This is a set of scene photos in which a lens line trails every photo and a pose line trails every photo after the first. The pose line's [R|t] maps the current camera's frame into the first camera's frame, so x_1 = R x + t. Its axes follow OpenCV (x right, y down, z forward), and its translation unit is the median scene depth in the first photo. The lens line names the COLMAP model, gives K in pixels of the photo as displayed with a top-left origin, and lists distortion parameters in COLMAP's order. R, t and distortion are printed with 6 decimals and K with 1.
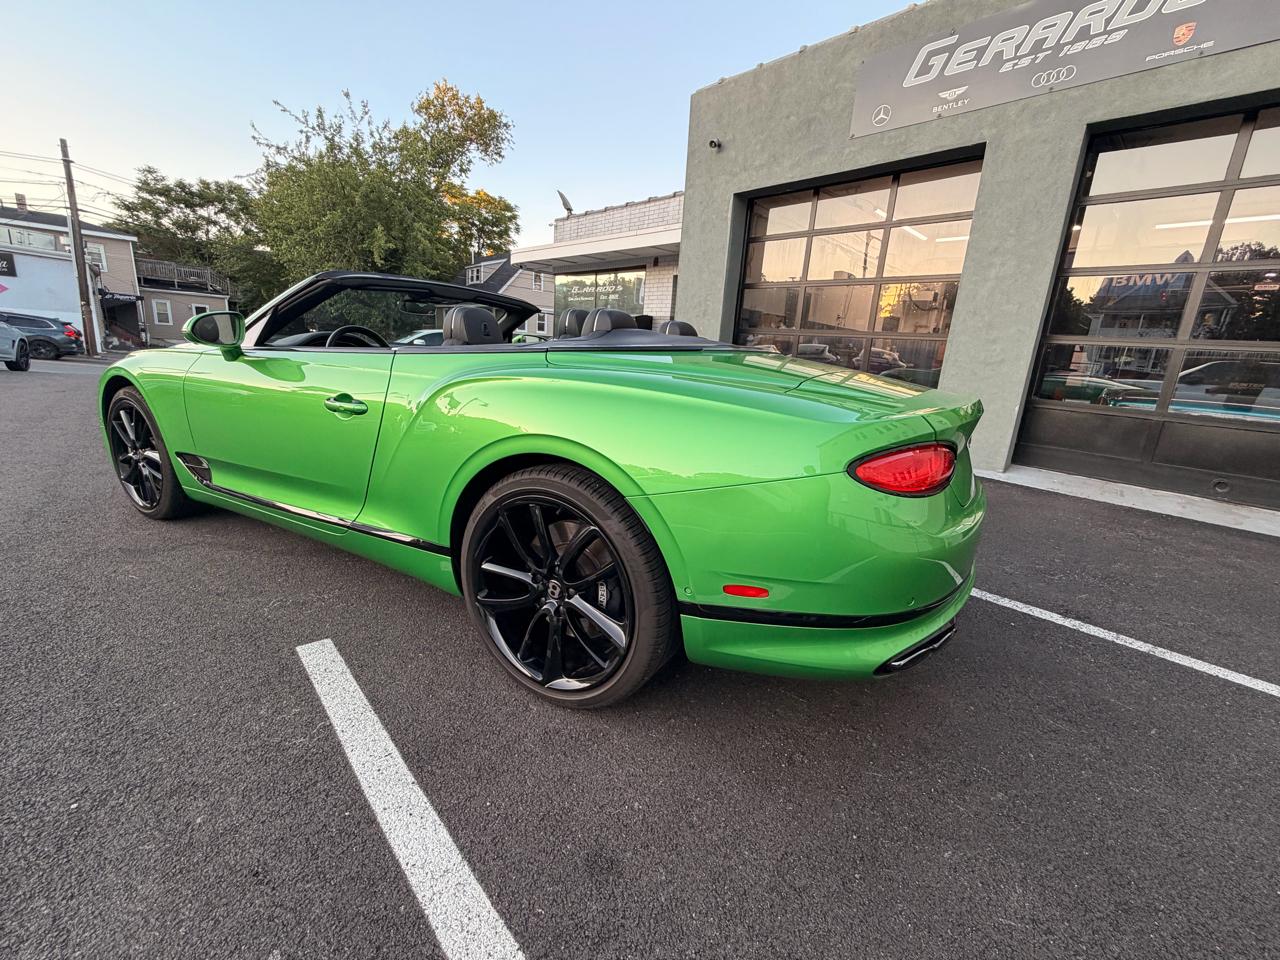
lens RADIAL K [[531.2, 0, 639.7], [0, 531.2, 478.8], [0, 0, 1]] dist [0.001058, -0.000068]
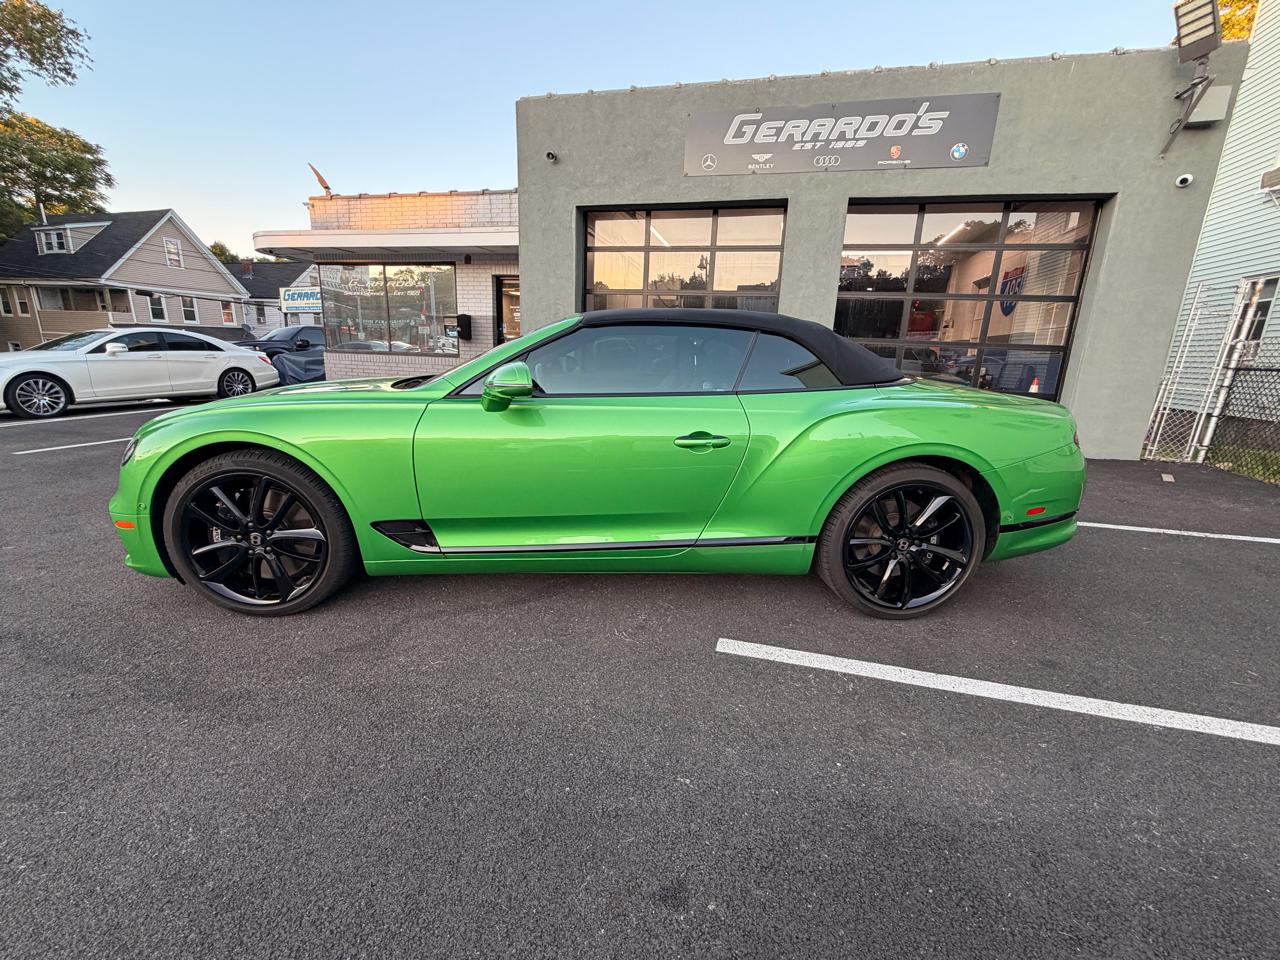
lens RADIAL K [[531.2, 0, 639.7], [0, 531.2, 478.8], [0, 0, 1]] dist [0.001058, -0.000068]
pose [[0.845648, -0.158402, 0.509695, -0.371480], [0.144599, 0.987226, 0.066900, -0.045542], [-0.513782, 0.017127, 0.857750, 0.018499]]
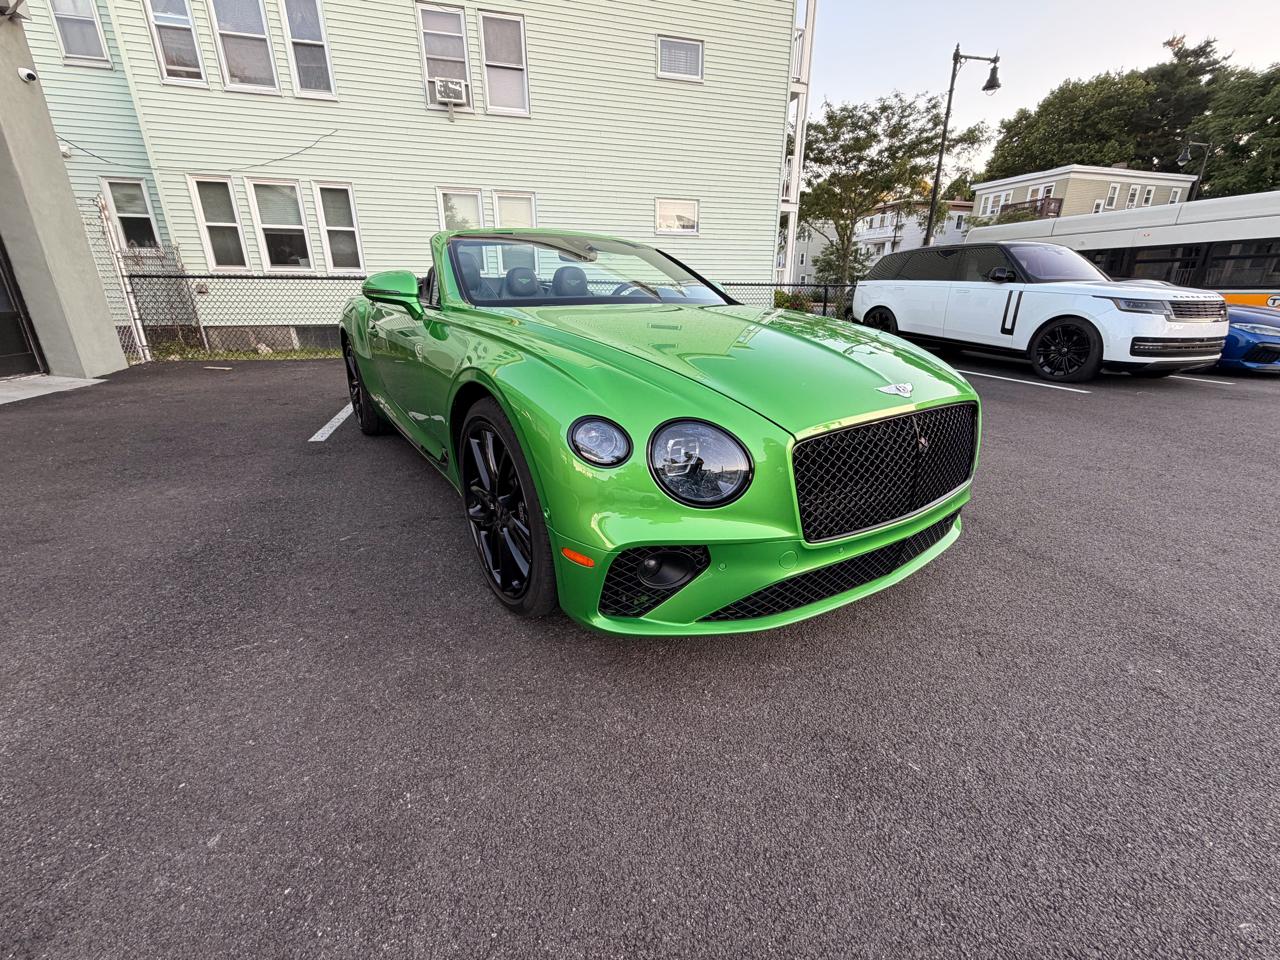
lens RADIAL K [[531.2, 0, 639.7], [0, 531.2, 478.8], [0, 0, 1]] dist [0.001058, -0.000068]
pose [[-0.898888, -0.207262, 0.386060, -0.439438], [0.043339, 0.834684, 0.549021, -0.228209], [-0.436029, 0.510240, -0.741305, 0.837688]]
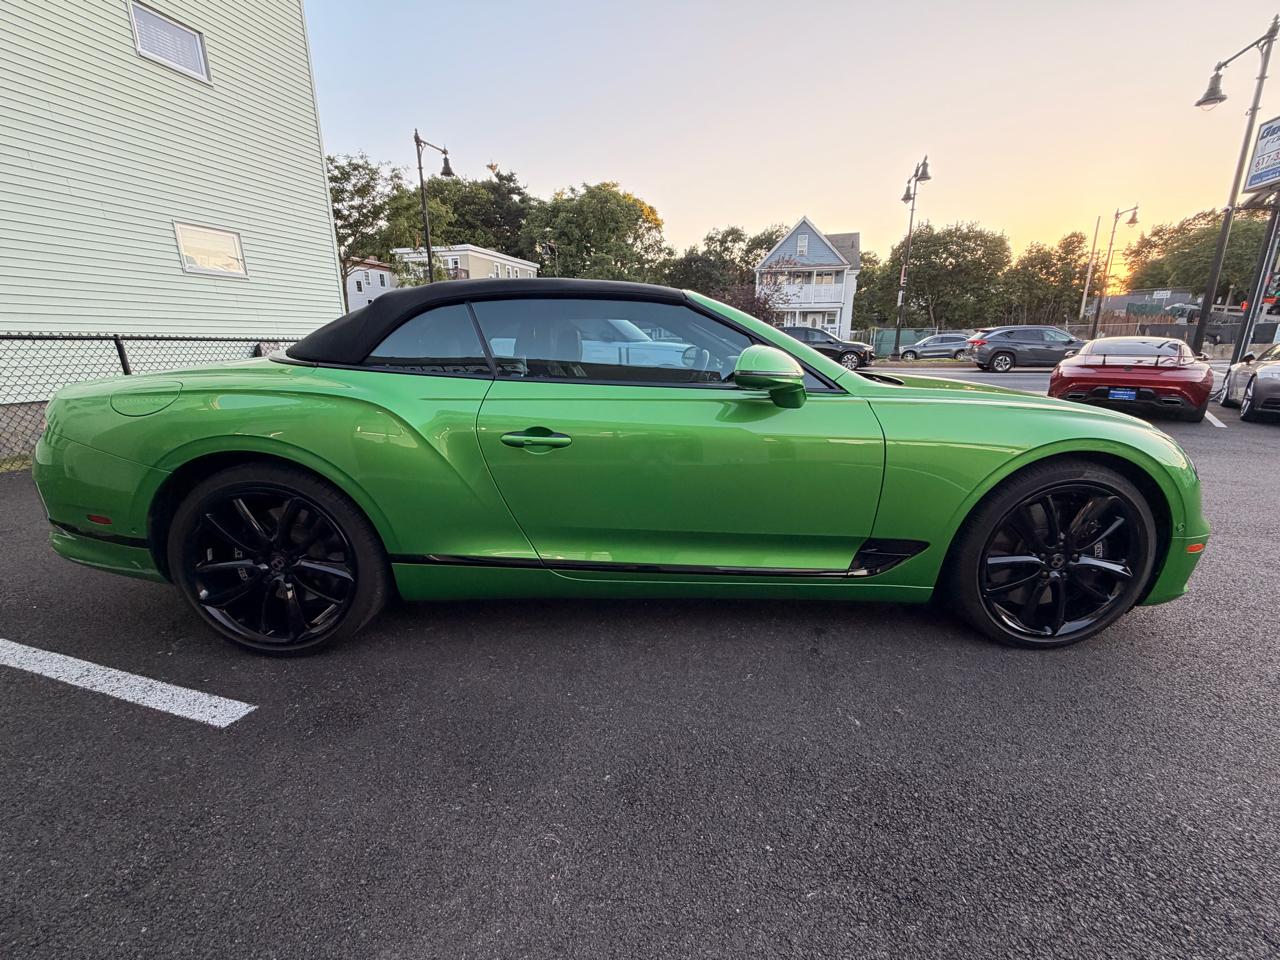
lens RADIAL K [[531.2, 0, 639.7], [0, 531.2, 478.8], [0, 0, 1]] dist [0.001058, -0.000068]
pose [[-0.860808, 0.065960, -0.504638, 0.070143], [-0.170623, 0.896777, 0.408263, -0.193721], [0.479477, 0.437539, -0.760698, 0.771393]]
